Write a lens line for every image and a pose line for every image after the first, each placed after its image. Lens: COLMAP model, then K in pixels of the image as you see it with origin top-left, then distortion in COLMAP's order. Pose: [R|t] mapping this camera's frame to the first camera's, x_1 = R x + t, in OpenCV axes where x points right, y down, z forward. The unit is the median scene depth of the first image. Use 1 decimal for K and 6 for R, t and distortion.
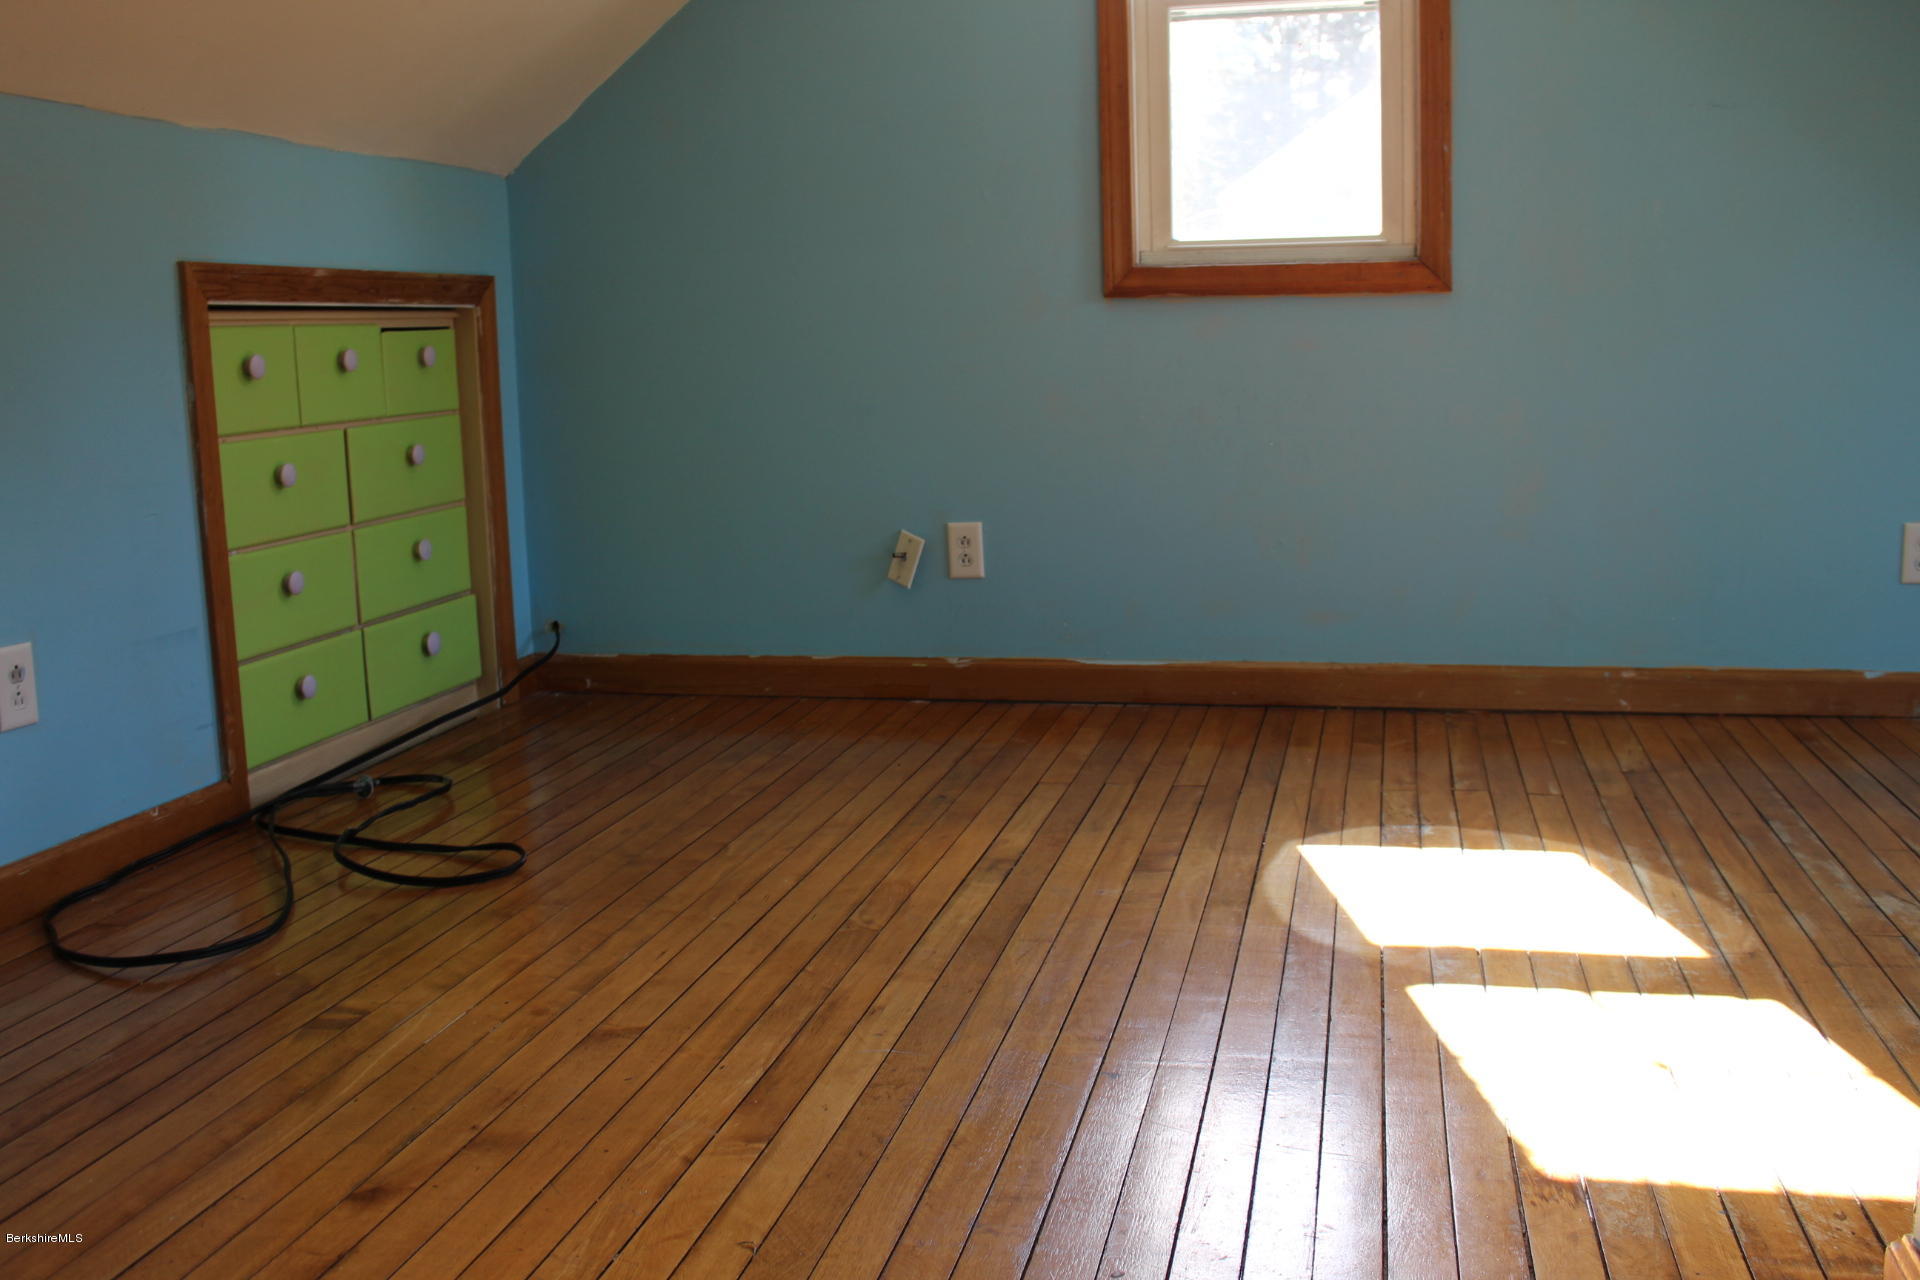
lens RADIAL K [[1809.6, 0, 960.0], [0, 1809.6, 640.0], [0, 0, 1]] dist [-0.136643, 0.144854]
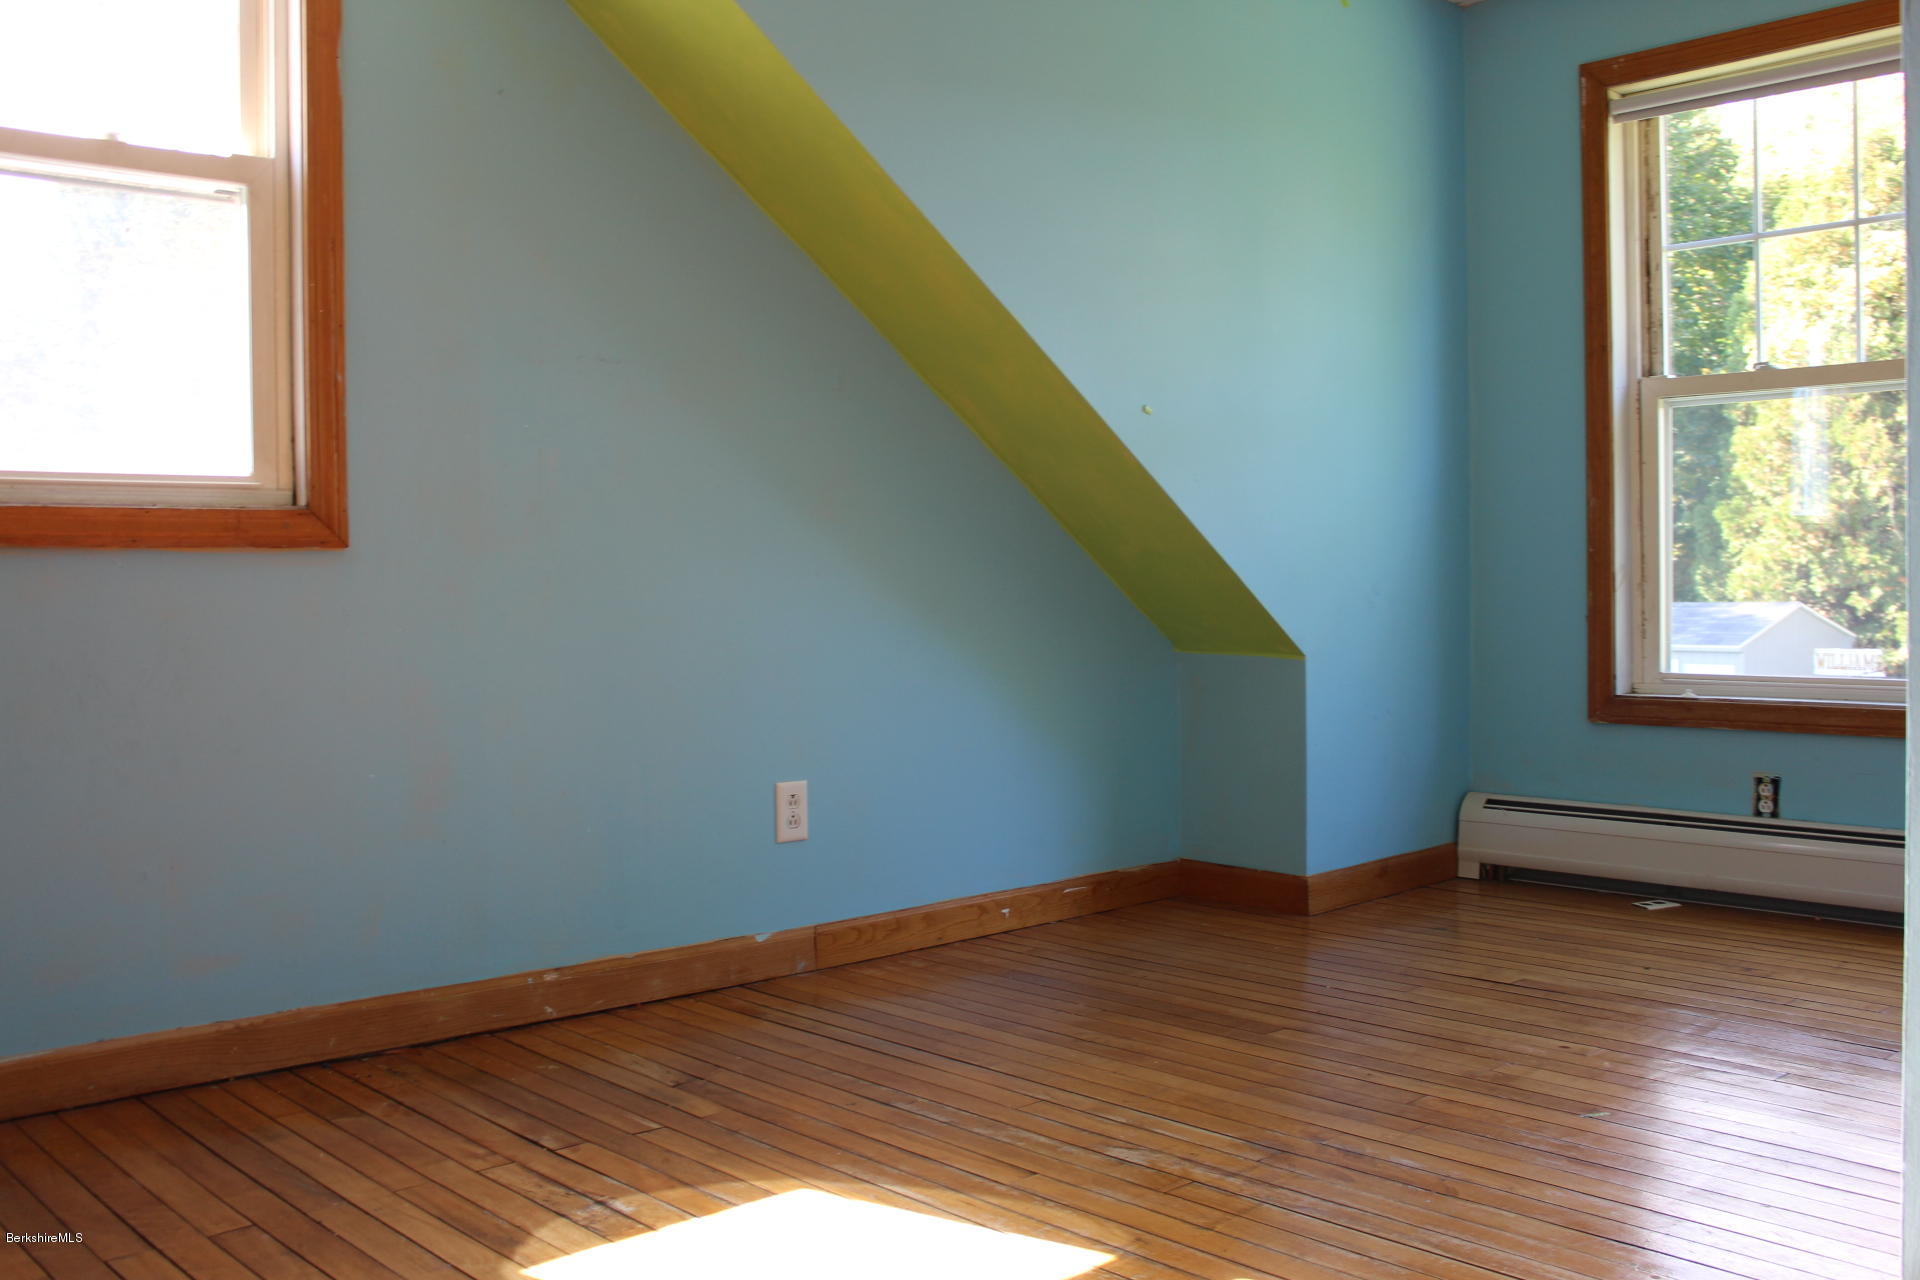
lens RADIAL K [[1809.6, 0, 960.0], [0, 1809.6, 640.0], [0, 0, 1]] dist [-0.136643, 0.144854]
pose [[0.558156, -0.008307, 0.829694, -0.256588], [0.131204, 0.988253, -0.078370, -0.051051], [-0.819297, 0.152602, 0.552689, 0.317320]]
